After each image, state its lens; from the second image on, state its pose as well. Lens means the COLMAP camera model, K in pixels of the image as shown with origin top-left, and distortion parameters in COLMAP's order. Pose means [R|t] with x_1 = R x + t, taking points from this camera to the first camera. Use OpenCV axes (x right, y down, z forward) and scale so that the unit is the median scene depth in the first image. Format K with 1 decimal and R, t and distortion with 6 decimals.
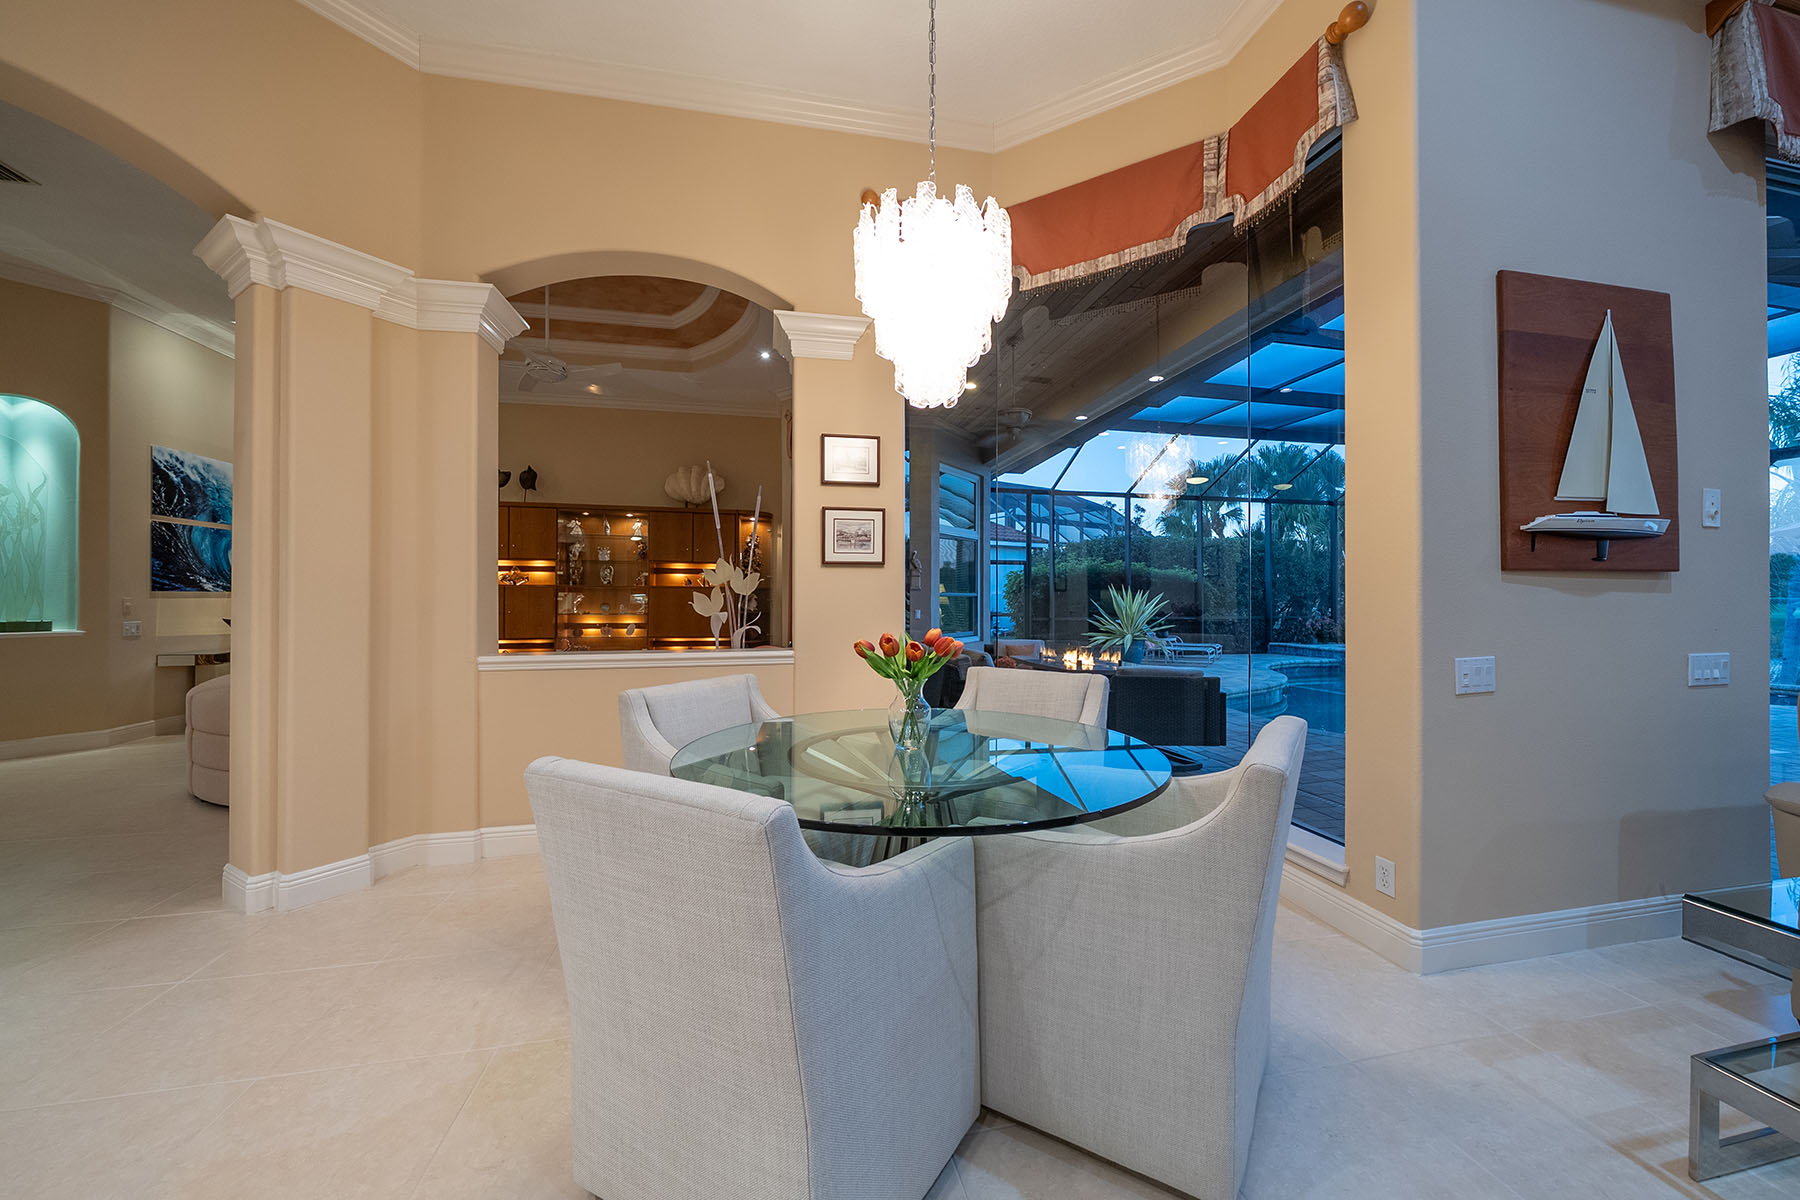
lens RADIAL K [[672.4, 0, 890.2], [0, 672.4, 594.7], [0, 0, 1]] dist [-0.007792, 0.000502]
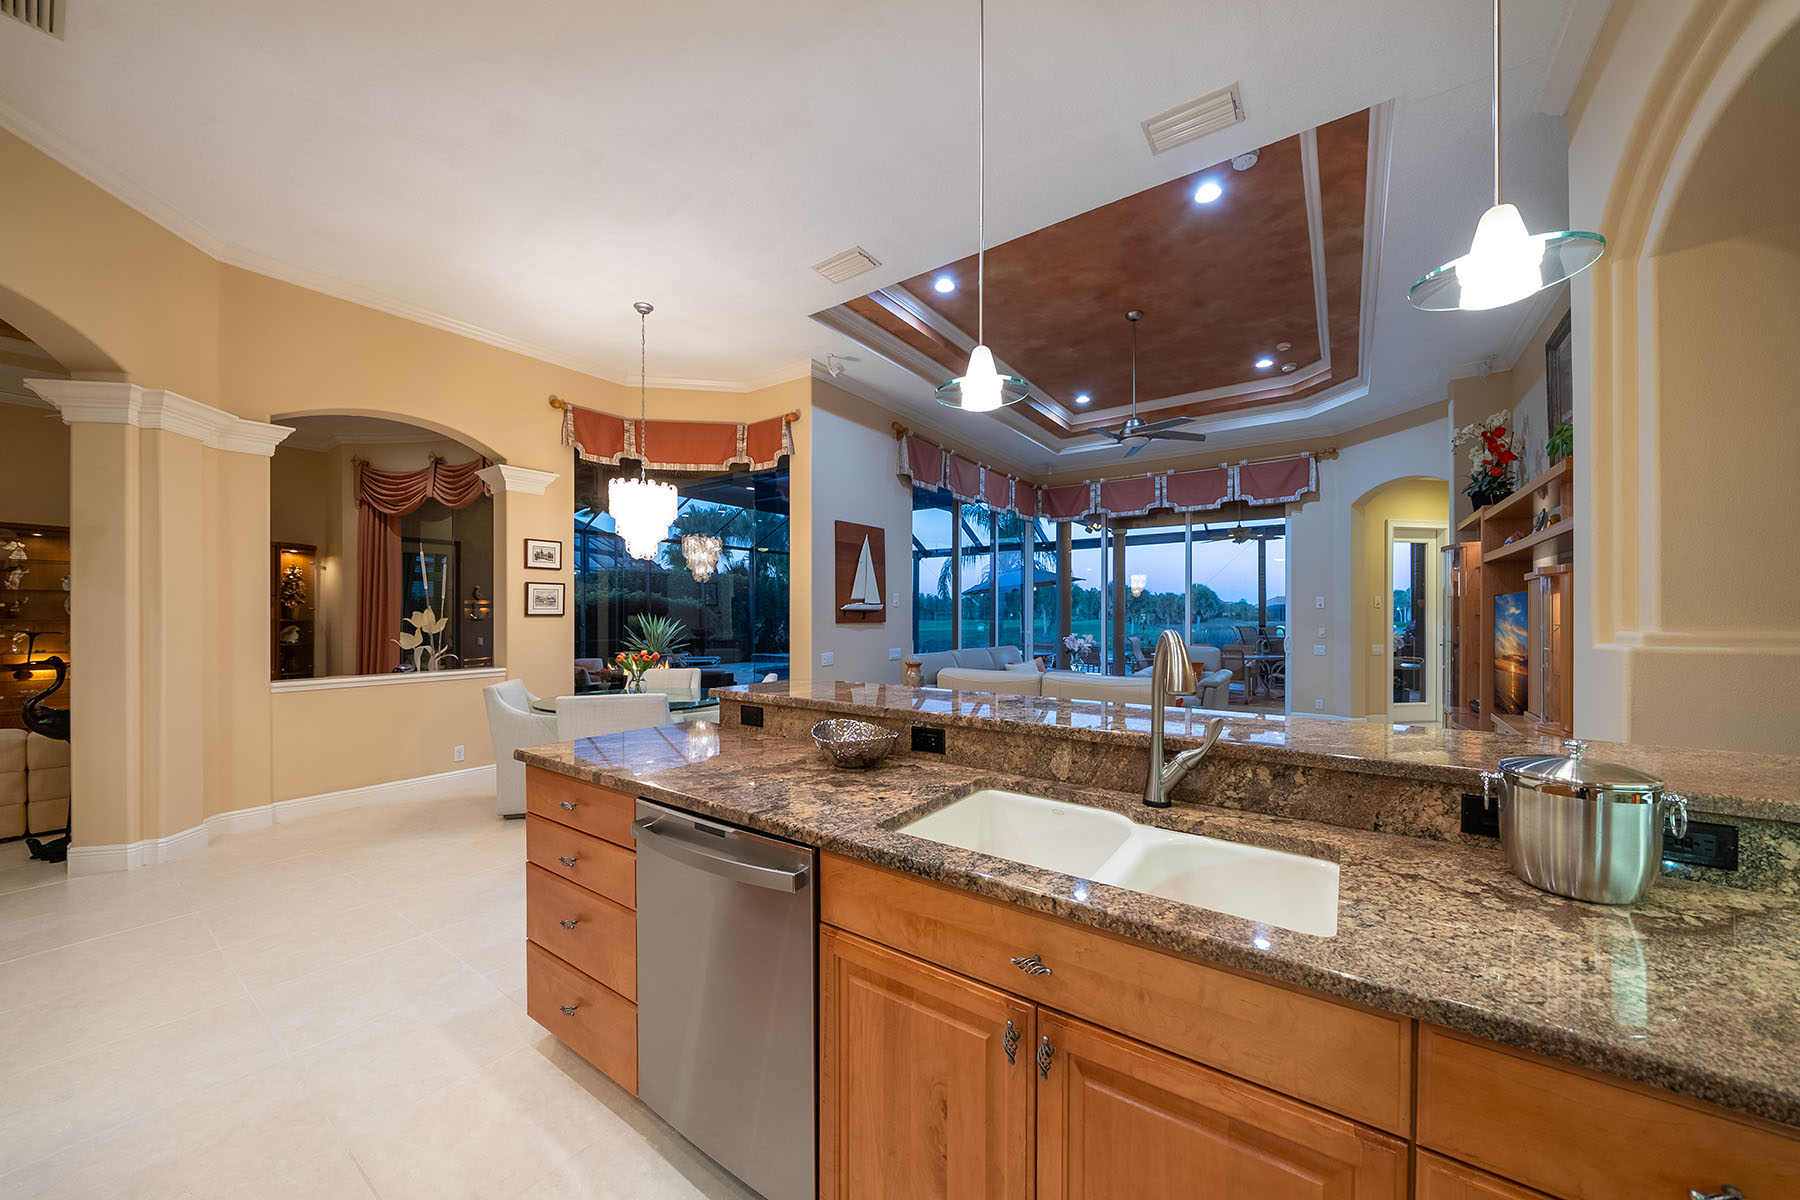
lens RADIAL K [[631.2, 0, 938.5], [0, 631.2, 618.7], [0, 0, 1]] dist [-0.005796, 0.000324]
pose [[0.690140, -0.003901, 0.723665, -0.677302], [-0.002247, 0.999969, 0.007532, -0.066412], [-0.723672, -0.006824, 0.690110, -1.075429]]
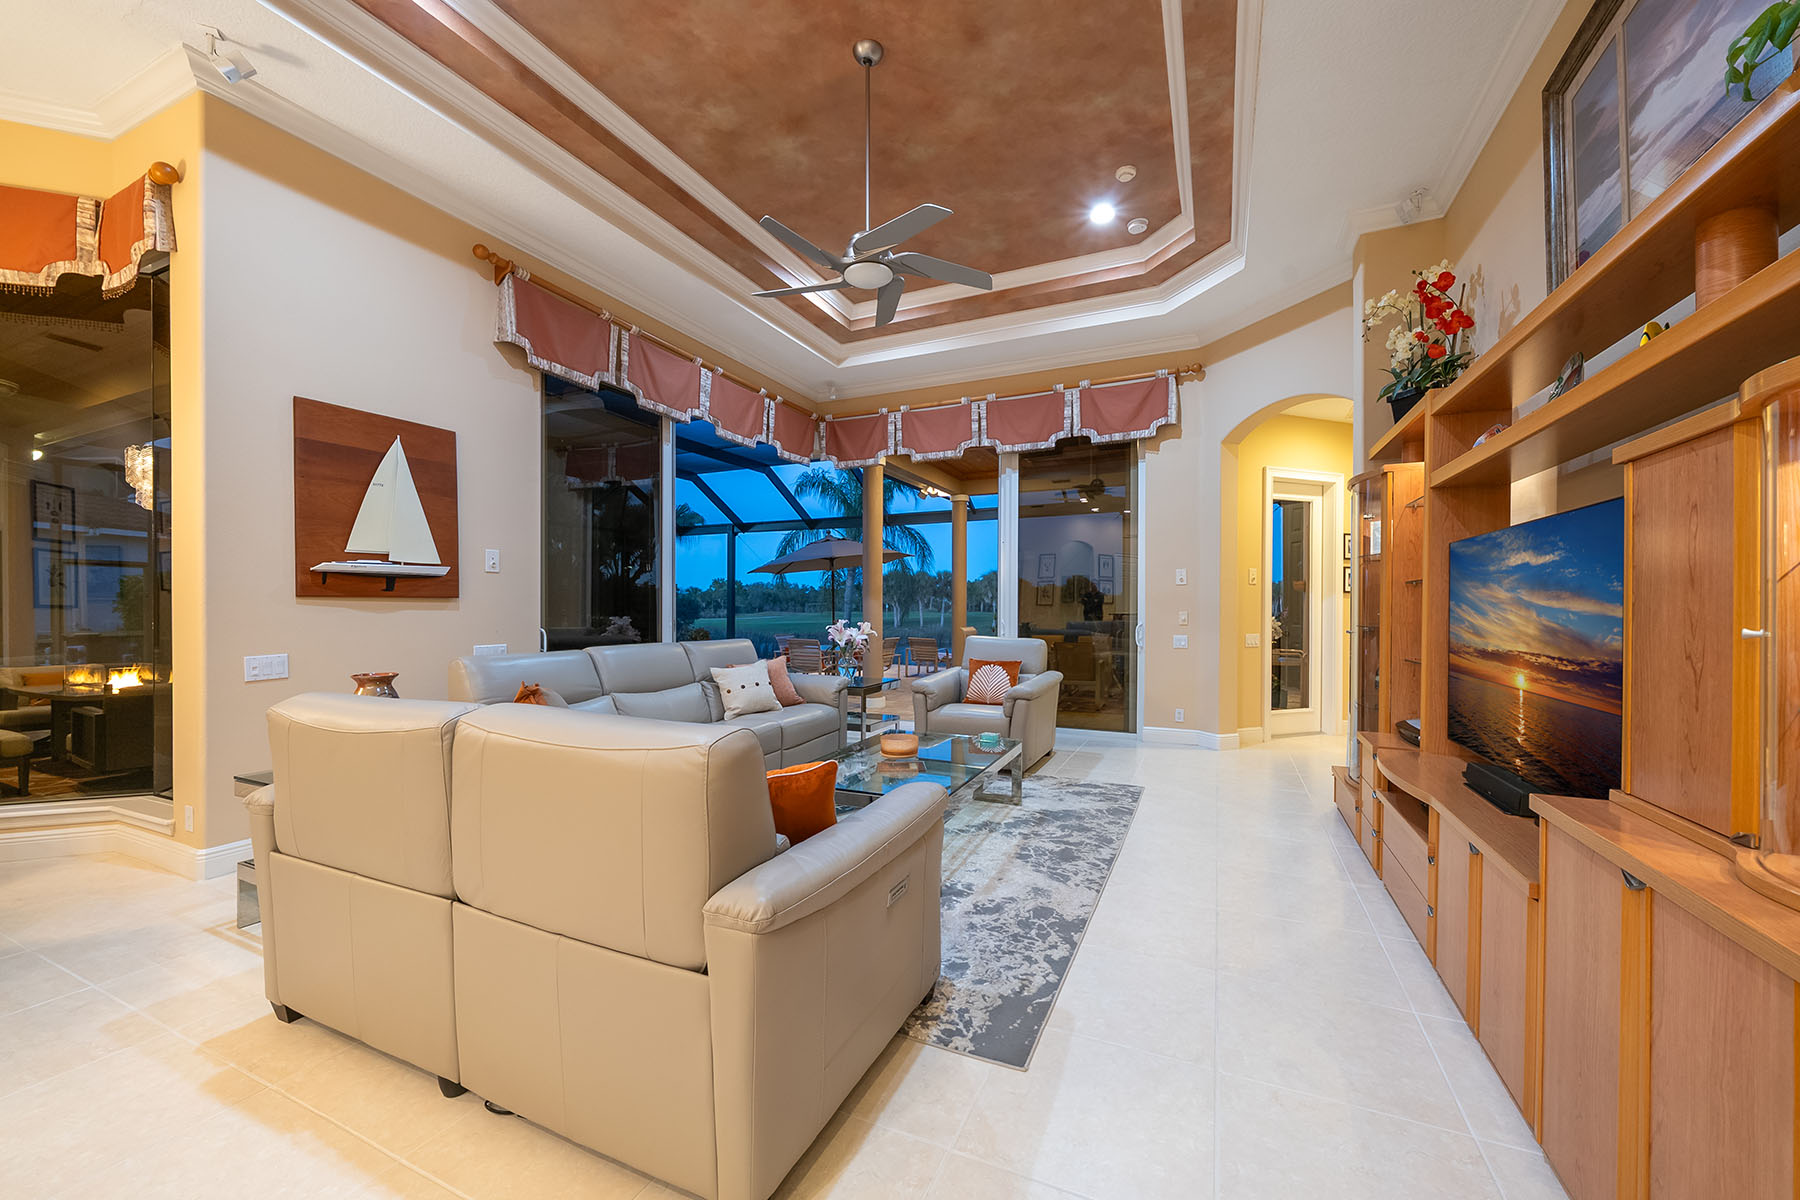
lens RADIAL K [[672.4, 0, 912.4], [0, 672.4, 613.0], [0, 0, 1]] dist [-0.007792, 0.000502]
pose [[0.573082, -0.009196, 0.819447, 0.413703], [-0.002183, 0.999916, 0.012748, -0.018906], [-0.819495, -0.009094, 0.573014, -0.870660]]
